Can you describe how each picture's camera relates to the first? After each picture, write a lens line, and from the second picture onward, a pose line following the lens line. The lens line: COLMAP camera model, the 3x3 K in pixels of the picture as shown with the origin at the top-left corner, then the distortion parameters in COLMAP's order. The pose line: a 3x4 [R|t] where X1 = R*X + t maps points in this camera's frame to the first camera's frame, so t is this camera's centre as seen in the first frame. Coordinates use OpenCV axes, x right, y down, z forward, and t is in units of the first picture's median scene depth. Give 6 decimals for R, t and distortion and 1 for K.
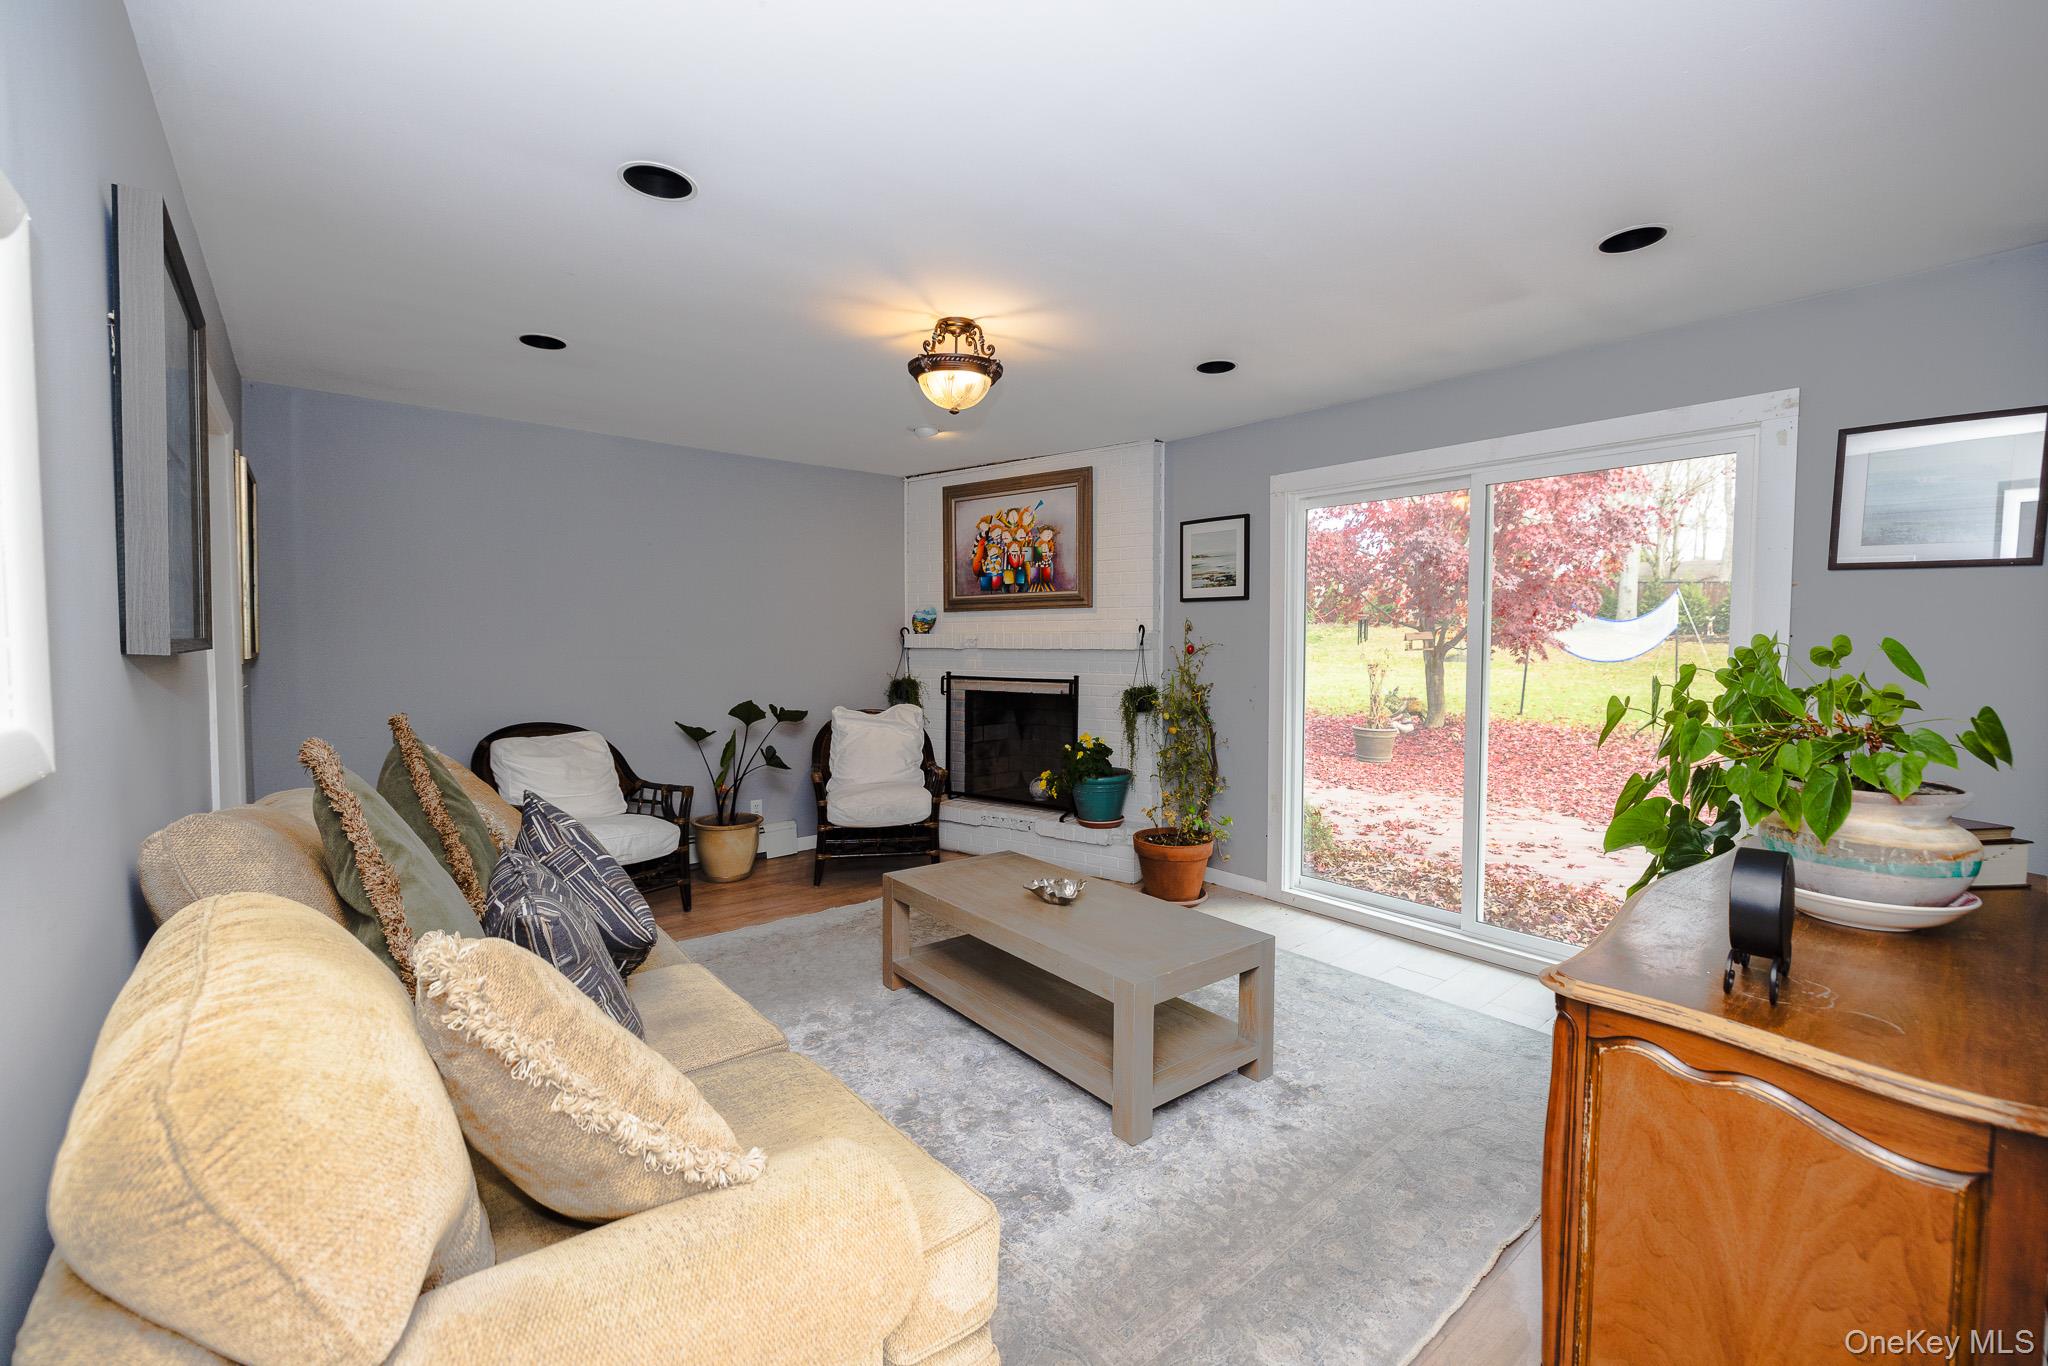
lens RADIAL K [[859.3, 0, 999.5], [0, 859.3, 670.1], [0, 0, 1]] dist [-0.000270, -0.000034]
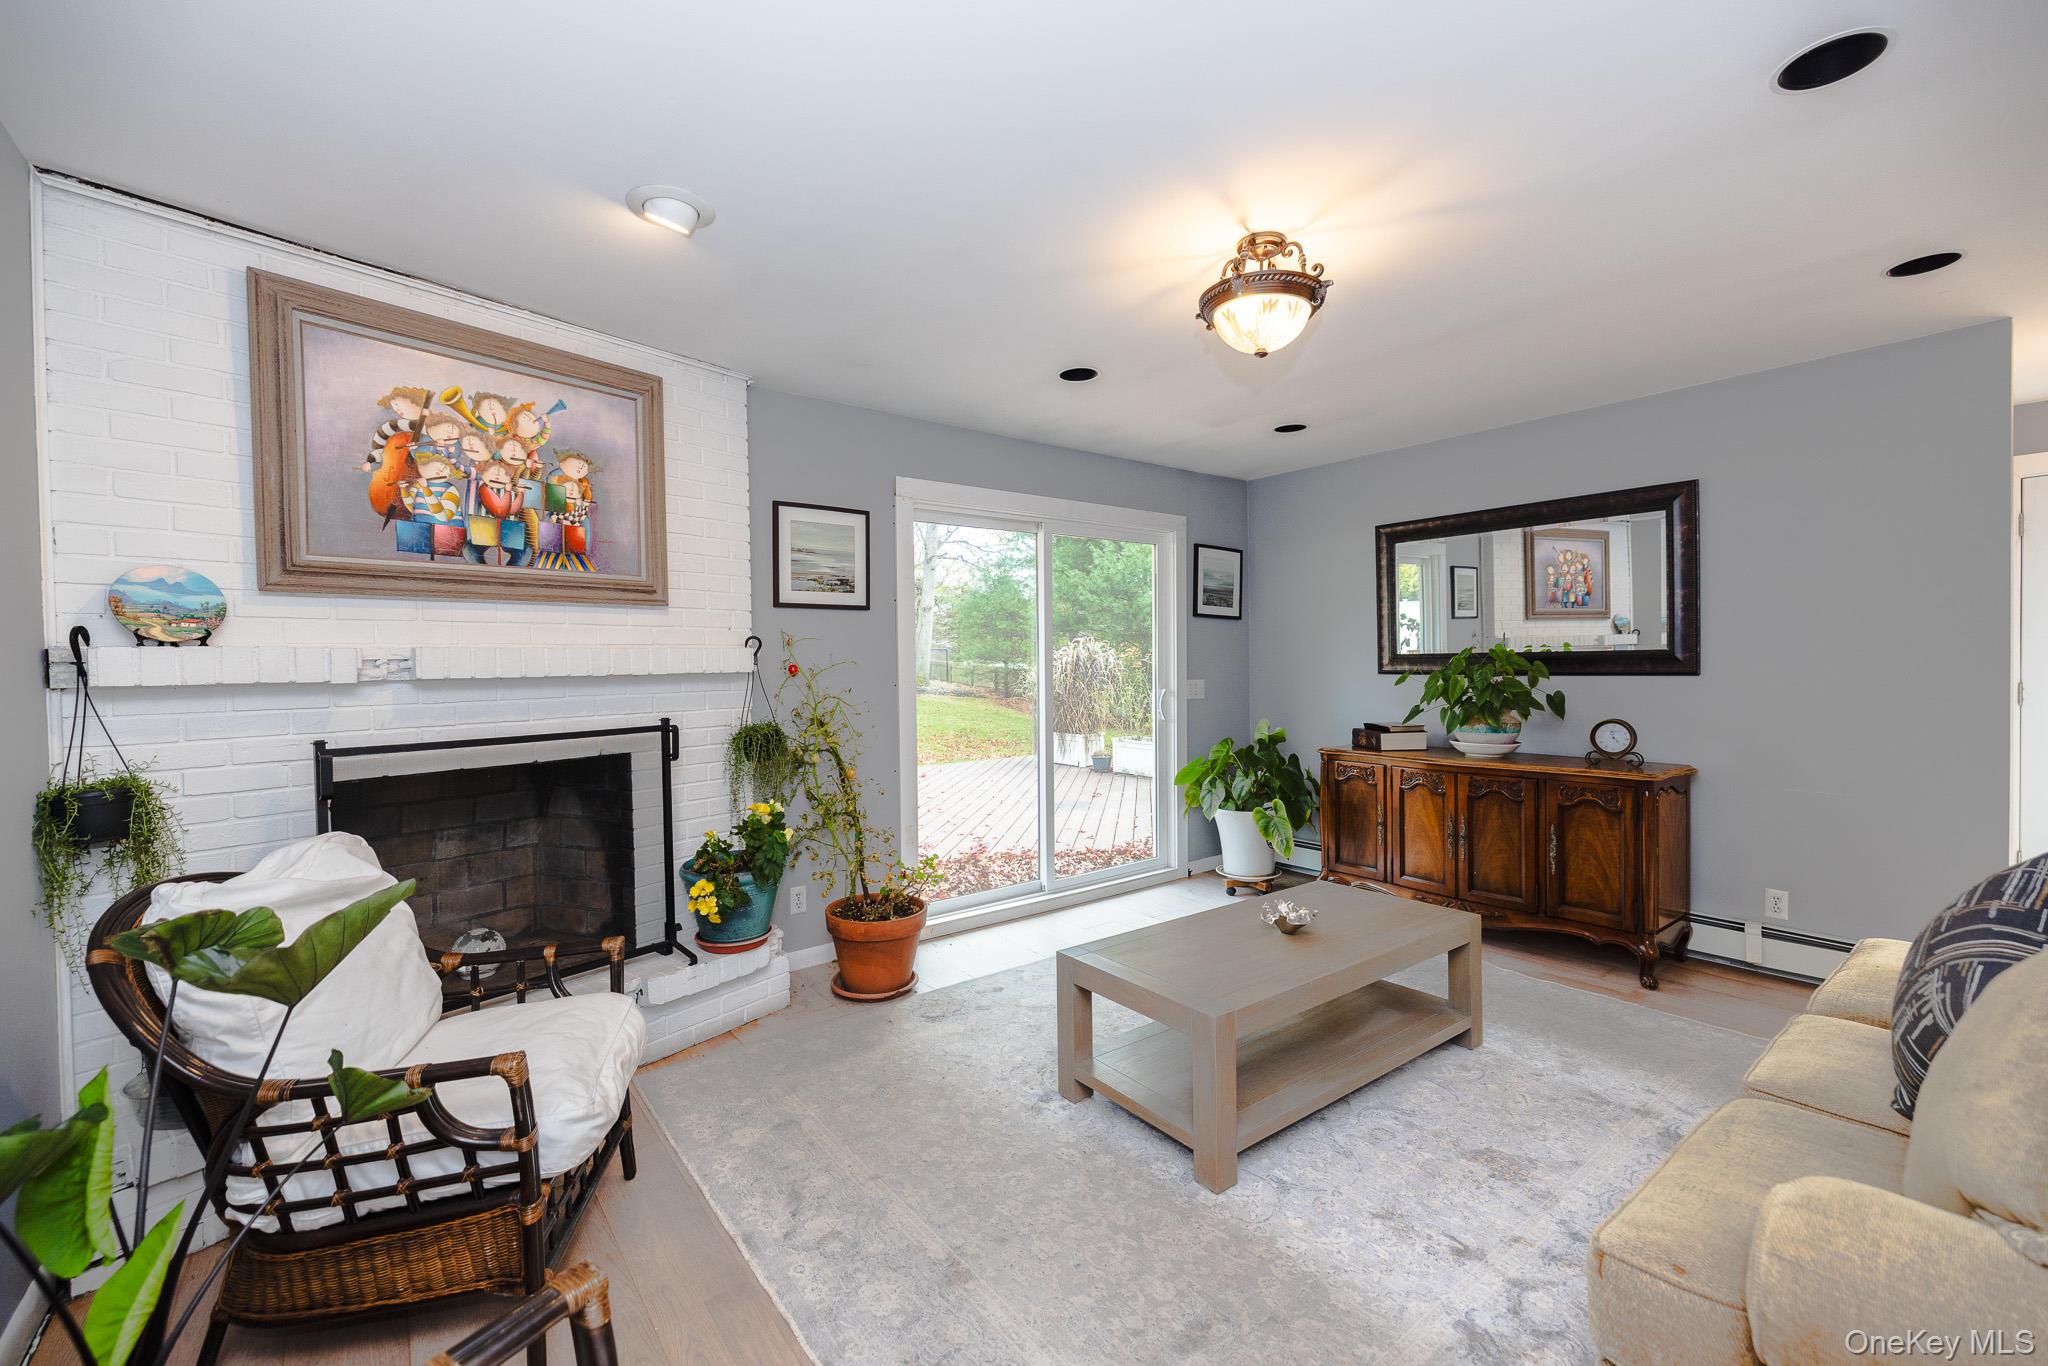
lens RADIAL K [[859.3, 0, 999.5], [0, 859.3, 670.1], [0, 0, 1]] dist [-0.000270, -0.000034]
pose [[0.026973, -0.016992, 0.999492, -0.476227], [0.043718, 0.998919, 0.015802, -0.024875], [-0.998680, 0.043269, 0.027687, 0.705958]]
